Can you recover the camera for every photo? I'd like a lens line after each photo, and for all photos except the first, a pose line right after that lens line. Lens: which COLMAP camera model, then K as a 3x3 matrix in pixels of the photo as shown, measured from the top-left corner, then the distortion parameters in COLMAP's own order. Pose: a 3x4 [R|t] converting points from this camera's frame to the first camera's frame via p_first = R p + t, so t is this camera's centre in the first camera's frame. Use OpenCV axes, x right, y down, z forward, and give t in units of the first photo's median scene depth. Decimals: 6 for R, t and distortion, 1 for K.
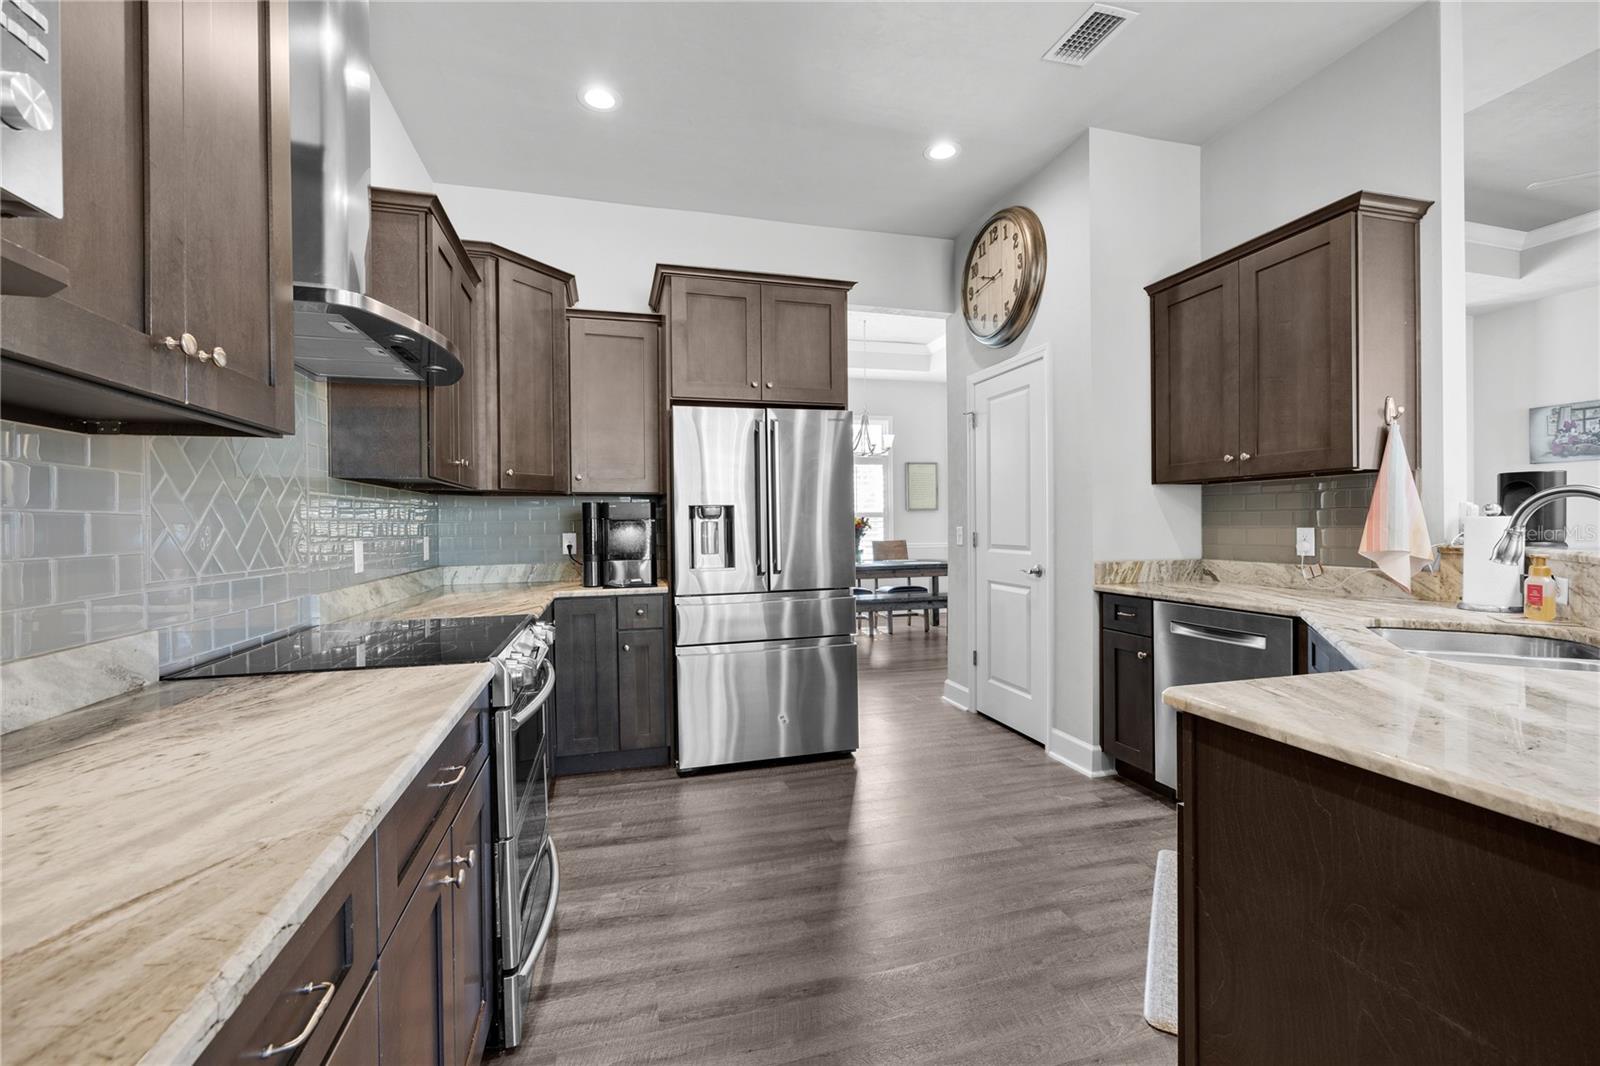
lens RADIAL K [[663.0, 0, 797.7], [0, 663.0, 527.3], [0, 0, 1]] dist [-0.001690, 0.000380]
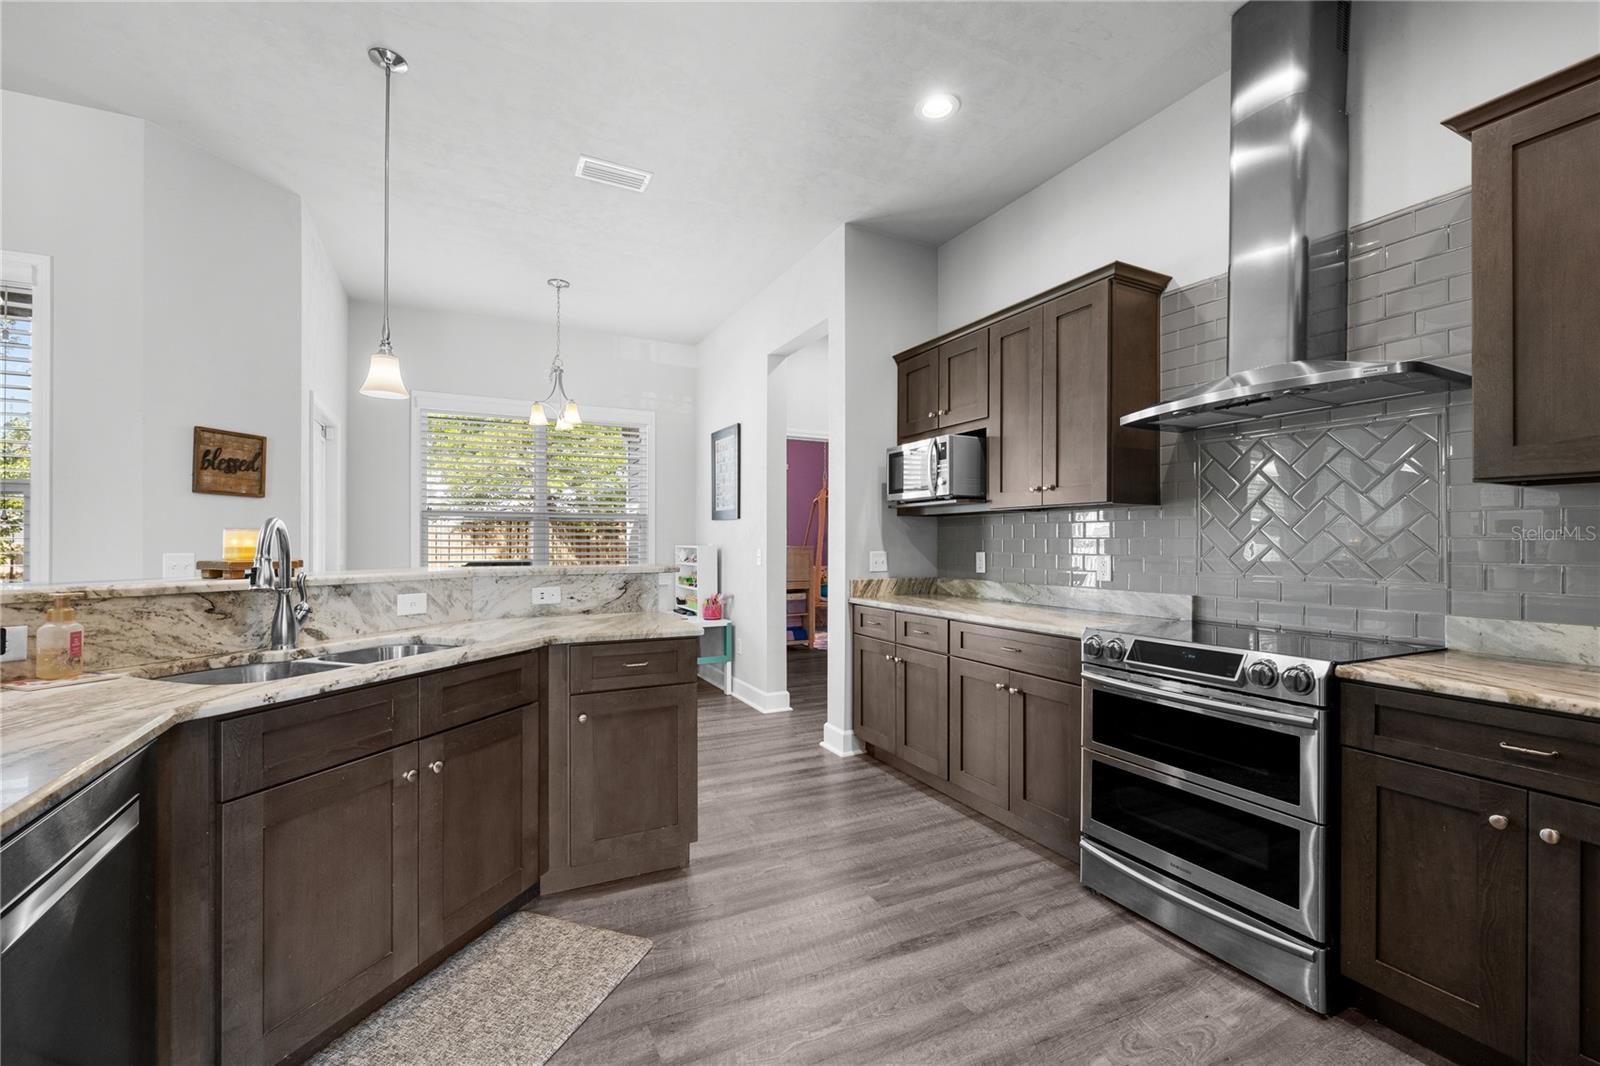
lens RADIAL K [[663.0, 0, 789.0], [0, 663.0, 543.2], [0, 0, 1]] dist [-0.001690, 0.000380]
pose [[-0.981813, 0.008375, -0.189665, 0.300077], [0.007558, 0.999959, 0.005029, -0.011361], [0.189699, 0.003504, -0.981836, 1.350204]]
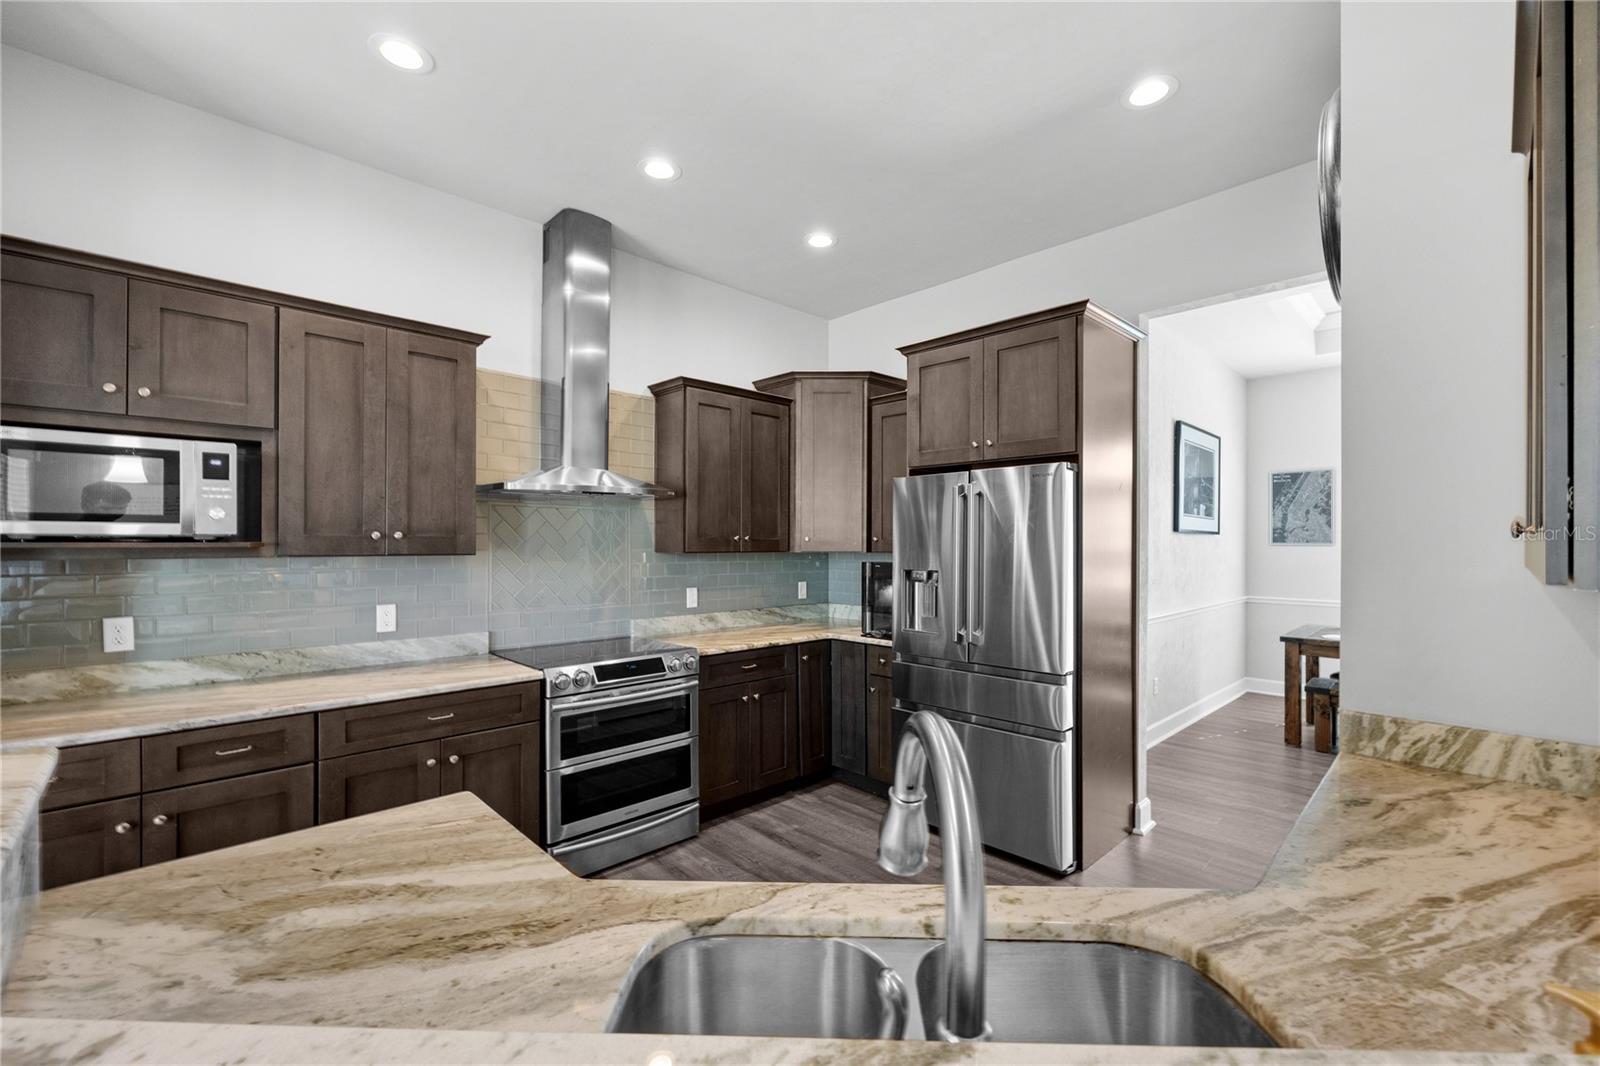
lens RADIAL K [[663.0, 0, 812.7], [0, 663.0, 542.6], [0, 0, 1]] dist [-0.001690, 0.000380]
pose [[0.491841, 0.012675, -0.870593, 0.835029], [-0.012388, 0.999895, 0.007559, -0.099017], [0.870597, 0.007067, 0.491946, 0.412762]]
